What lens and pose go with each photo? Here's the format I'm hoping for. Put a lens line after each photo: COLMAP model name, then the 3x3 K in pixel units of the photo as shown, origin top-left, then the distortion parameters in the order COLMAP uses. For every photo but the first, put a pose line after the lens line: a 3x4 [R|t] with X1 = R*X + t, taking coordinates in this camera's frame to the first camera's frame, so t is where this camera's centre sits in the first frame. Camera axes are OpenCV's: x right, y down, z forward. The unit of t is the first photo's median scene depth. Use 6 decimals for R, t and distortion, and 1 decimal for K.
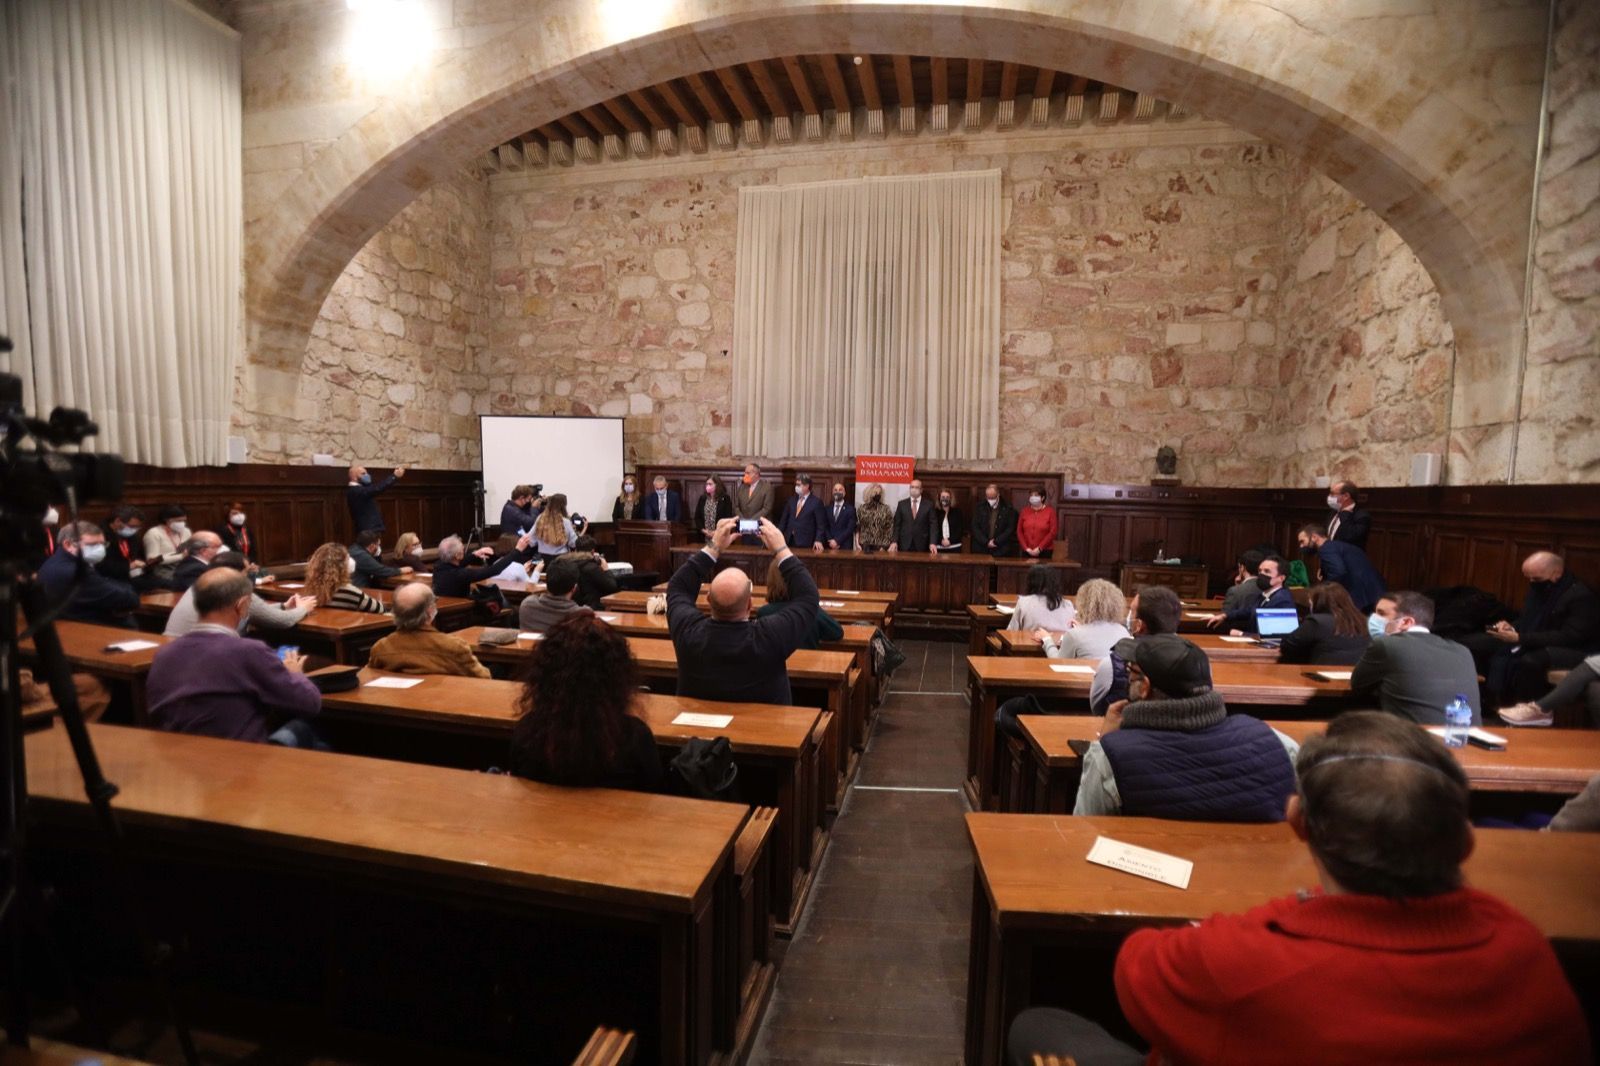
lens RADIAL K [[727.3, 0, 797.4], [0, 727.3, 544.3], [0, 0, 1]] dist [-0.077921, 0.034692]
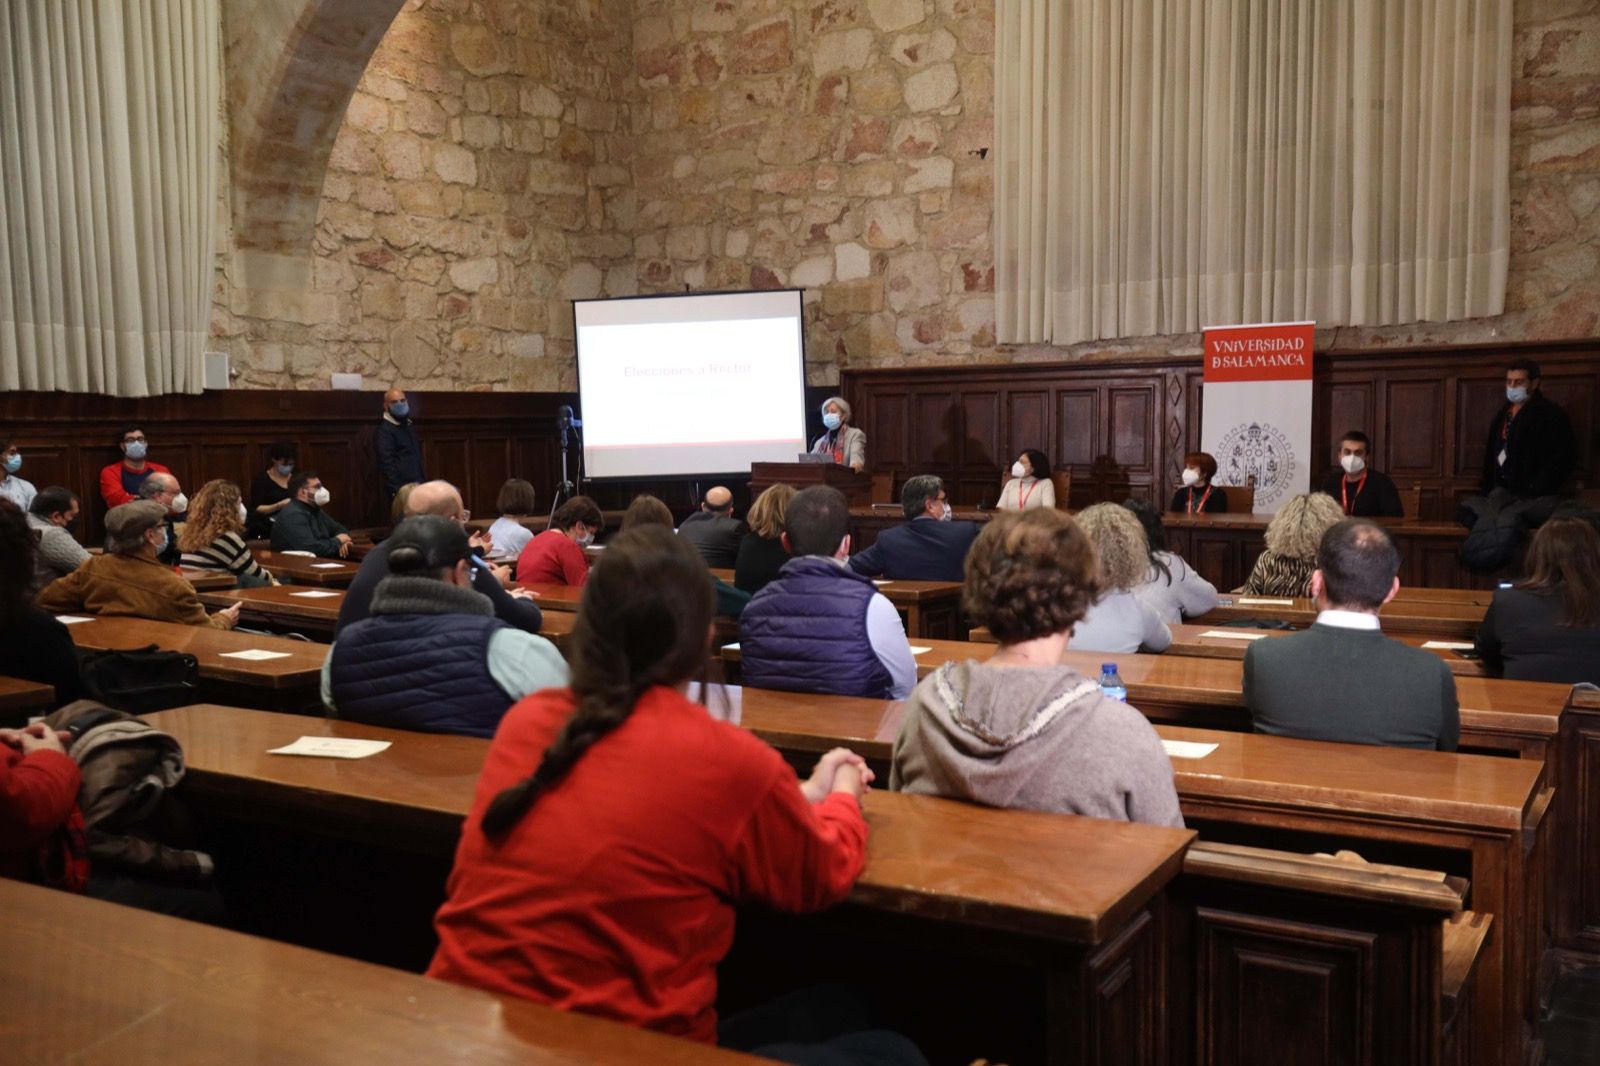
lens RADIAL K [[1505.6, 0, 795.1], [0, 1505.6, 542.4], [0, 0, 1]] dist [-0.002119, 0.079158]
pose [[0.882439, 0.003025, -0.470417, 0.339128], [-0.004554, 0.999987, -0.002113, 0.031279], [0.470405, 0.004007, 0.882442, -0.060634]]
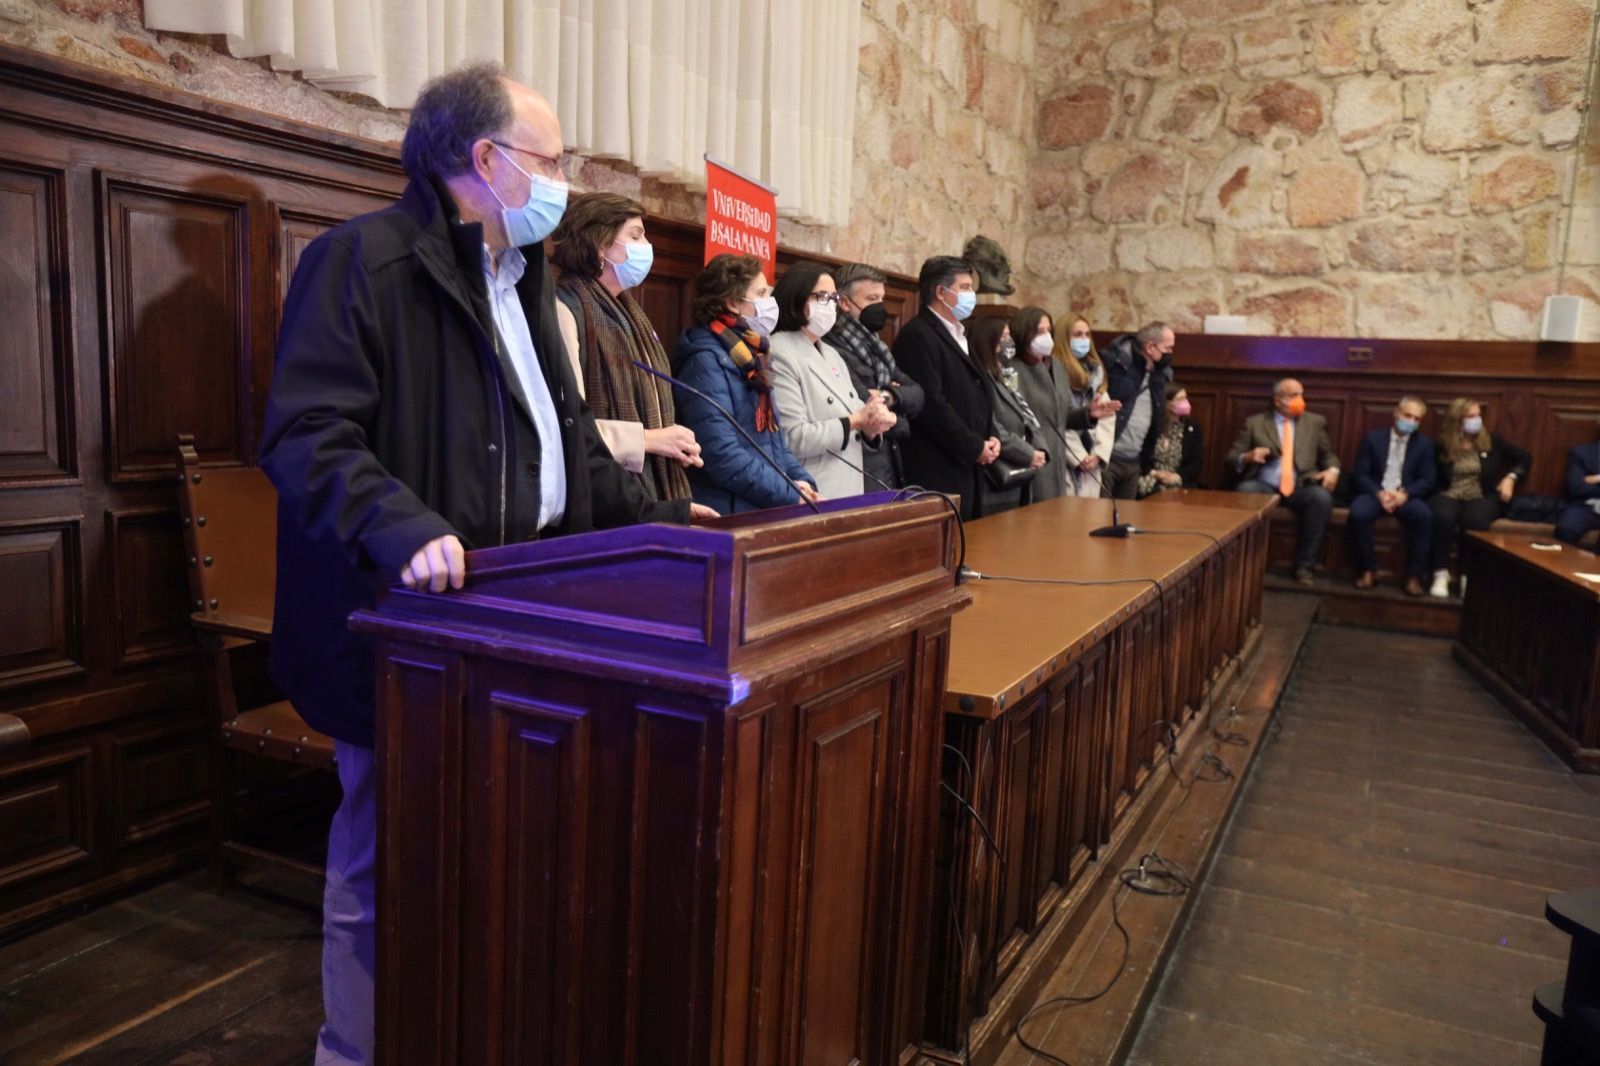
lens RADIAL K [[1270.9, 0, 800.1], [0, 1270.9, 546.8], [0, 0, 1]] dist [-0.042961, 0.096643]
pose [[0.230400, -0.143804, 0.962412, -0.369723], [0.035242, 0.989605, 0.139430, -0.051302], [-0.972458, 0.001792, 0.233073, 0.899363]]
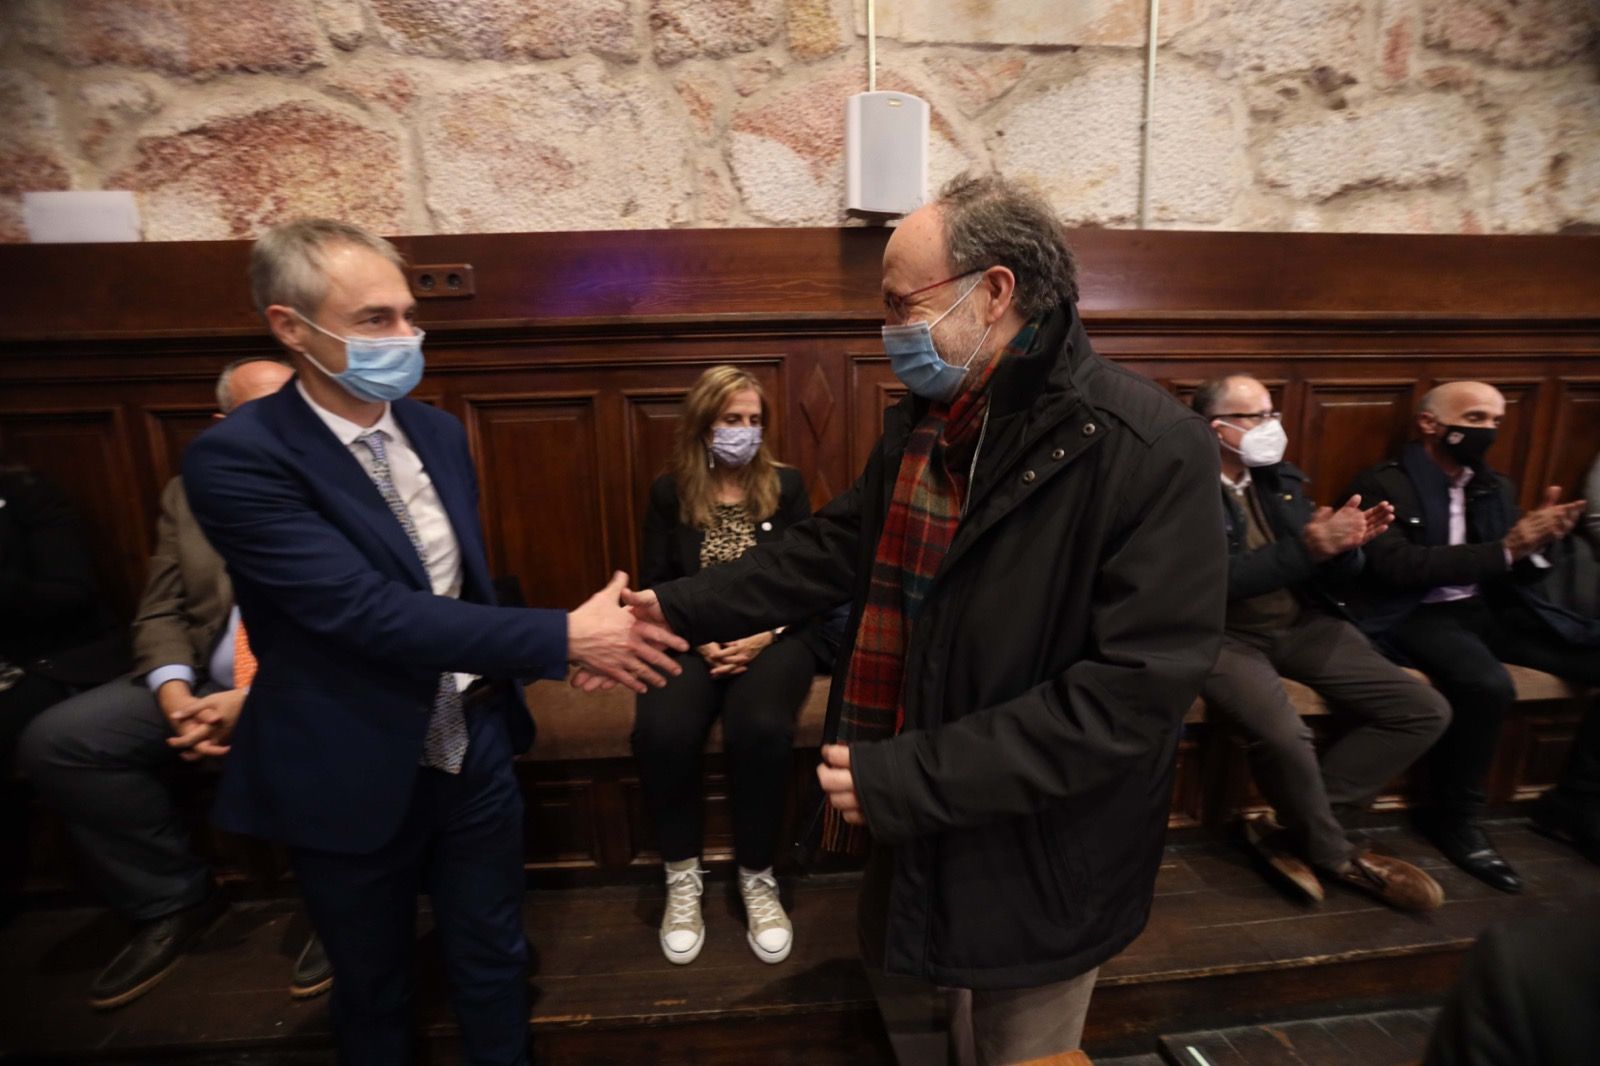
lens RADIAL K [[794.8, 0, 803.3], [0, 794.8, 541.8], [0, 0, 1]] dist [-0.066488, 0.027657]
pose [[-0.281689, -0.229509, 0.931653, 0.349915], [0.081537, 0.961734, 0.261572, -0.027365], [-0.956035, 0.149646, -0.252197, 0.696976]]
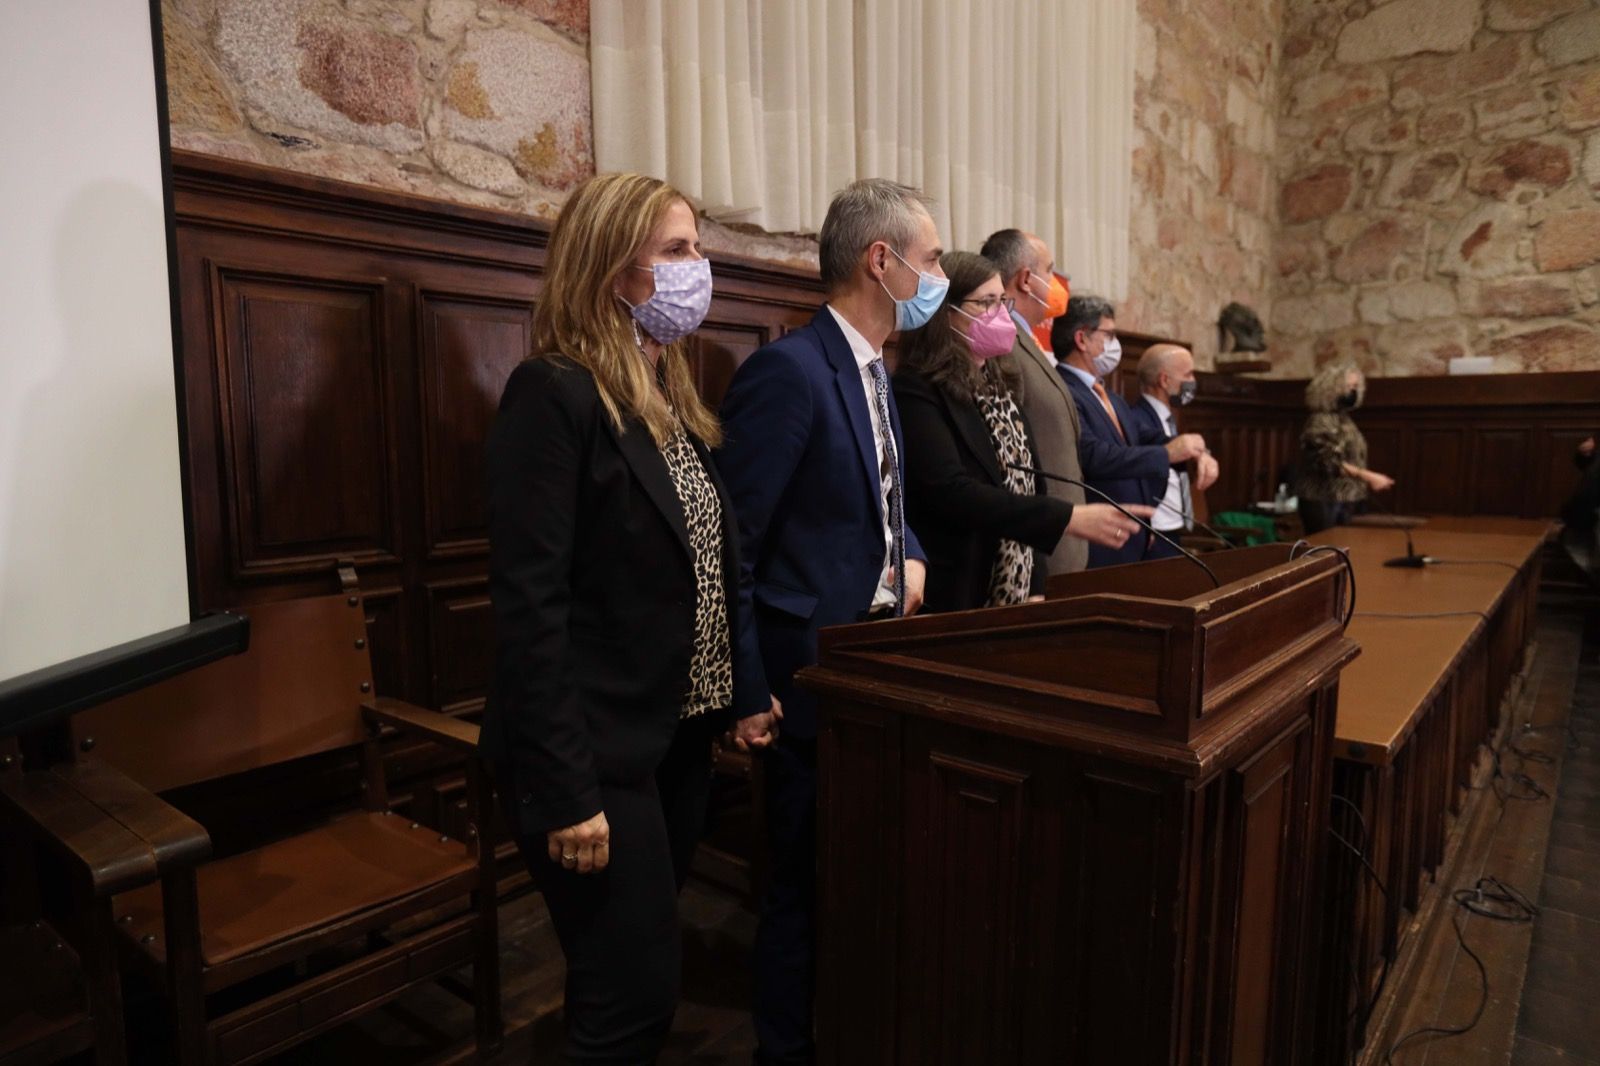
lens RADIAL K [[993.5, 0, 795.0], [0, 993.5, 544.5], [0, 0, 1]] dist [-0.057386, 0.048742]
pose [[0.461822, -0.129253, 0.877504, -0.348574], [0.082312, 0.991301, 0.102695, -0.054829], [-0.883145, 0.024802, 0.468444, 0.928311]]
